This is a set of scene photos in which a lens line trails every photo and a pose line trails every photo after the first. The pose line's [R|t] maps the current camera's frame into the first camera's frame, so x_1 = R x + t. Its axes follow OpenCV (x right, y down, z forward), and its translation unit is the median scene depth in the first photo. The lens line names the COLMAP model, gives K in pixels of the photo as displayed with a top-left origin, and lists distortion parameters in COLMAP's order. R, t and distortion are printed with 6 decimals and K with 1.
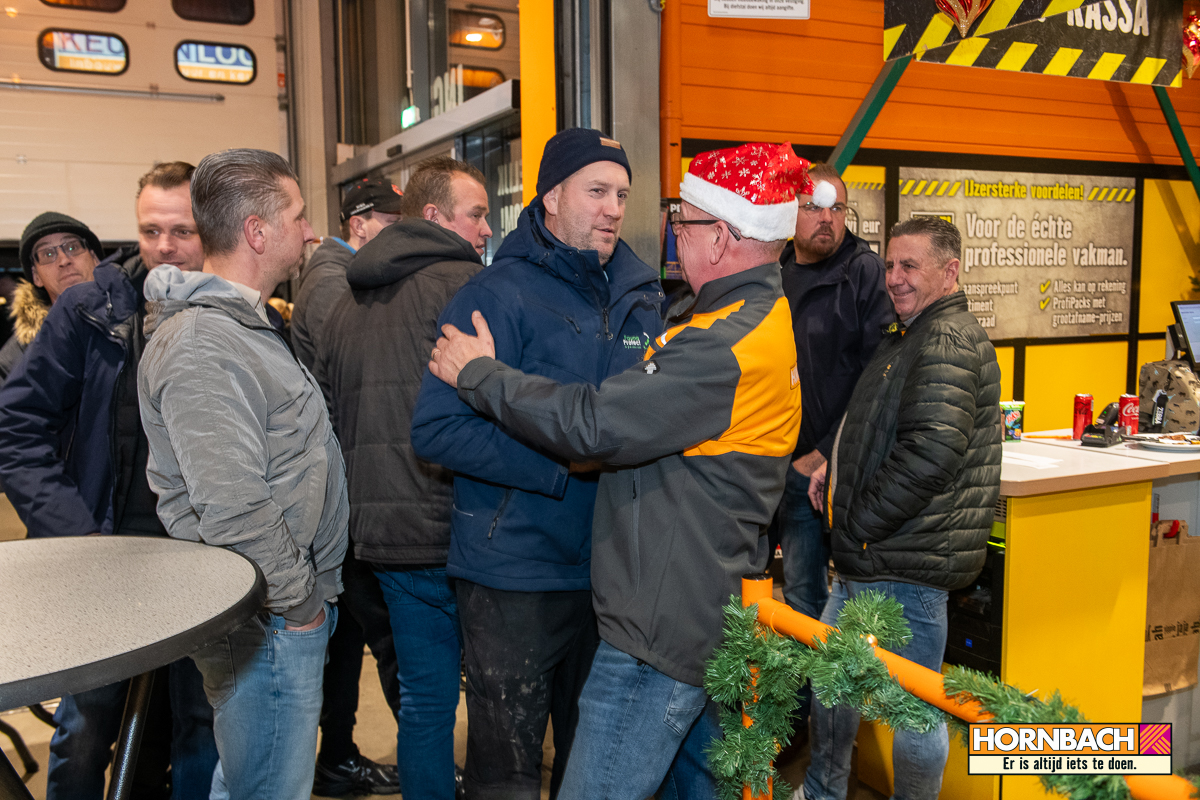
lens RADIAL K [[1104.4, 0, 601.9], [0, 1104.4, 404.9], [0, 0, 1]] dist [0.001742, 0.000000]
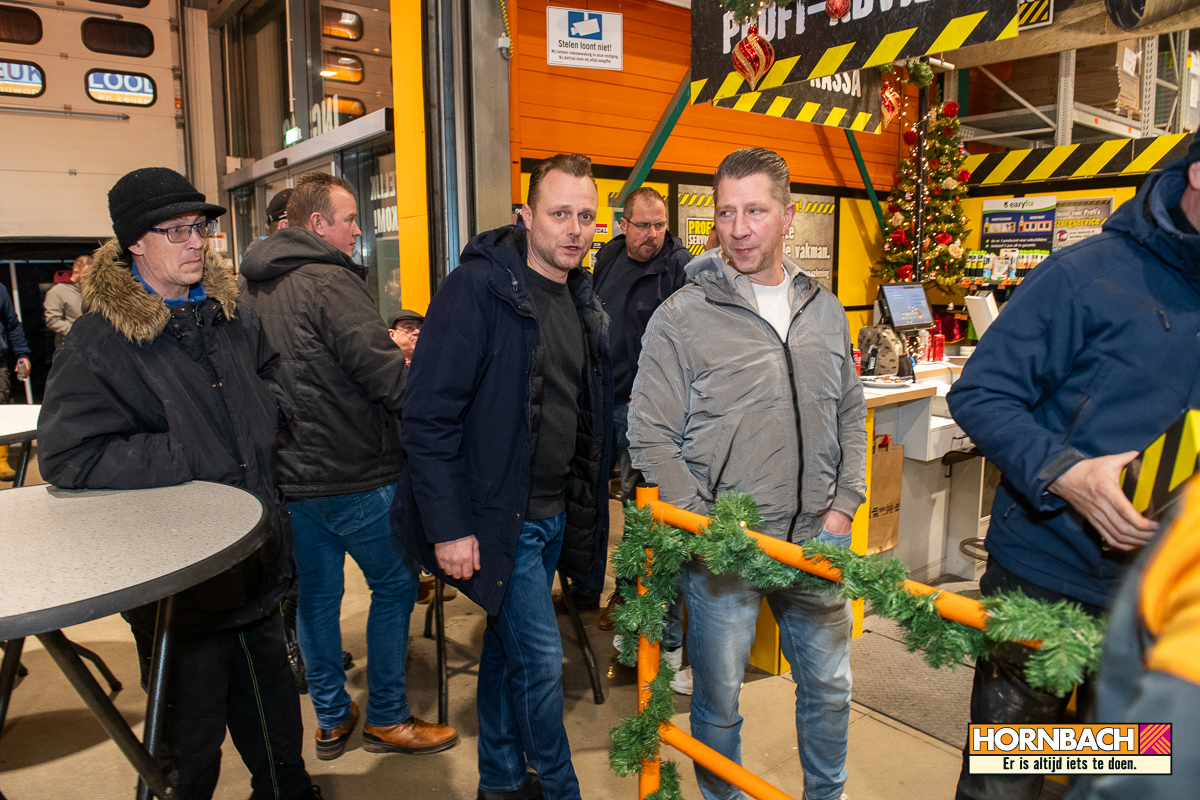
lens RADIAL K [[857.1, 0, 527.8], [0, 857.1, 413.7], [0, 0, 1]] dist [-0.057505, -0.000375]
pose [[0.980120, -0.031552, 0.195883, -0.151342], [0.020931, 0.998208, 0.056058, 0.003717], [-0.197300, -0.050844, 0.979024, 0.000819]]
